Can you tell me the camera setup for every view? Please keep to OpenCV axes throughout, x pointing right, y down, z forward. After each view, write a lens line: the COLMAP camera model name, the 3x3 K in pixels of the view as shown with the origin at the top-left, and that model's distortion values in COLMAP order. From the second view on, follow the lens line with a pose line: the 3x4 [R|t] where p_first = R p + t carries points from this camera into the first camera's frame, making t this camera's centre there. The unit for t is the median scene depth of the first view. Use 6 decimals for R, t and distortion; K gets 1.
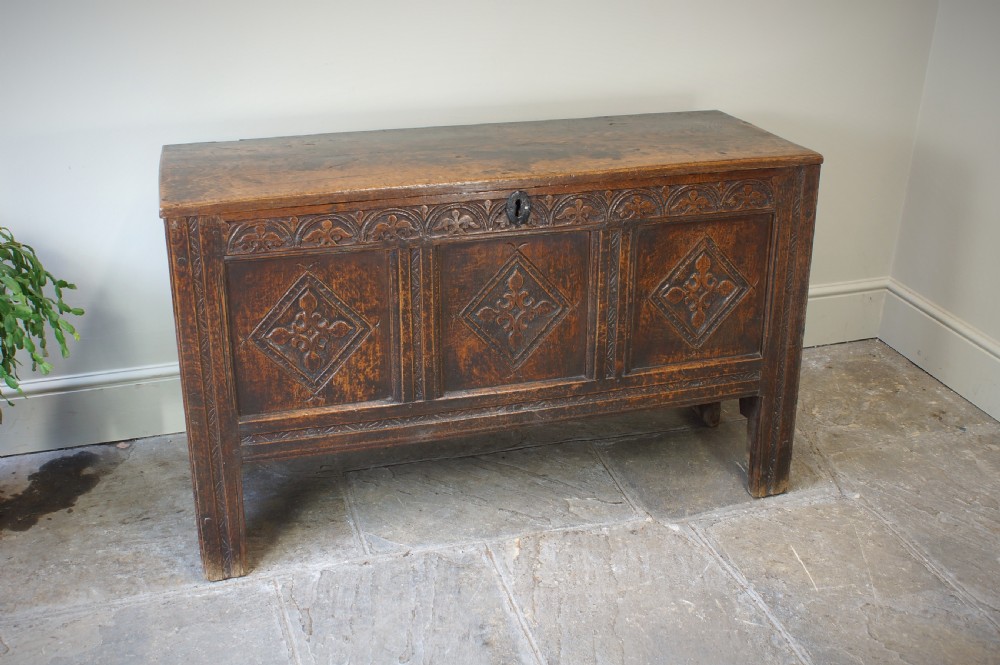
lens RADIAL K [[1202.8, 0, 510.6], [0, 1202.8, 331.4], [0, 0, 1]] dist [-0.100881, 0.000000]
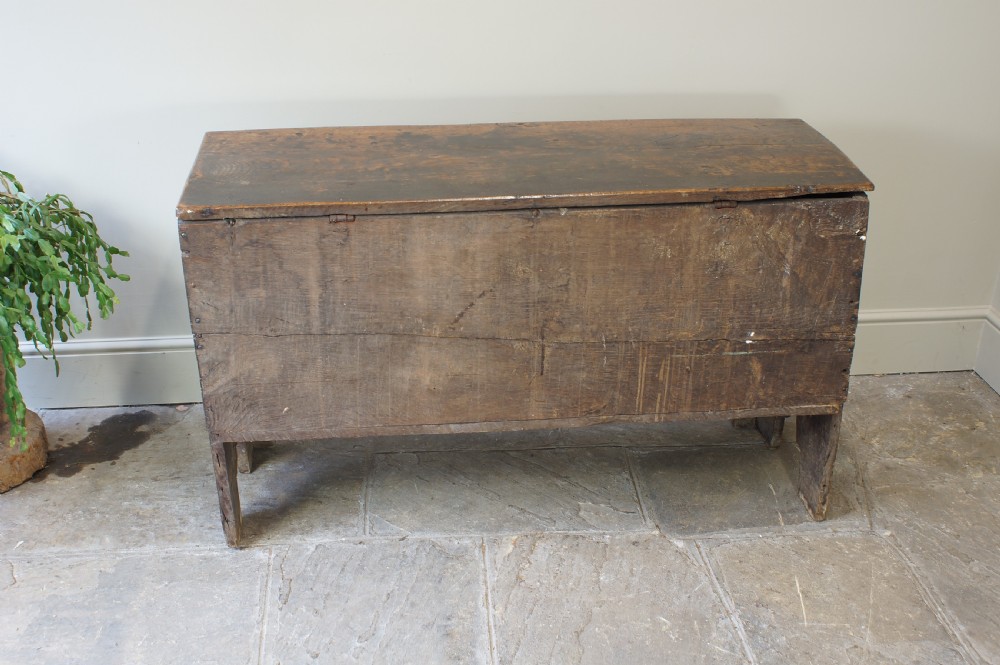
lens RADIAL K [[1202.8, 0, 499.0], [0, 1202.8, 331.4], [0, 0, 1]] dist [-0.100881, 0.000000]
pose [[0.976508, 0.080807, -0.199758, 0.194141], [-0.080630, 0.996703, 0.009034, -0.005540], [0.199830, 0.007285, 0.979804, 0.019674]]
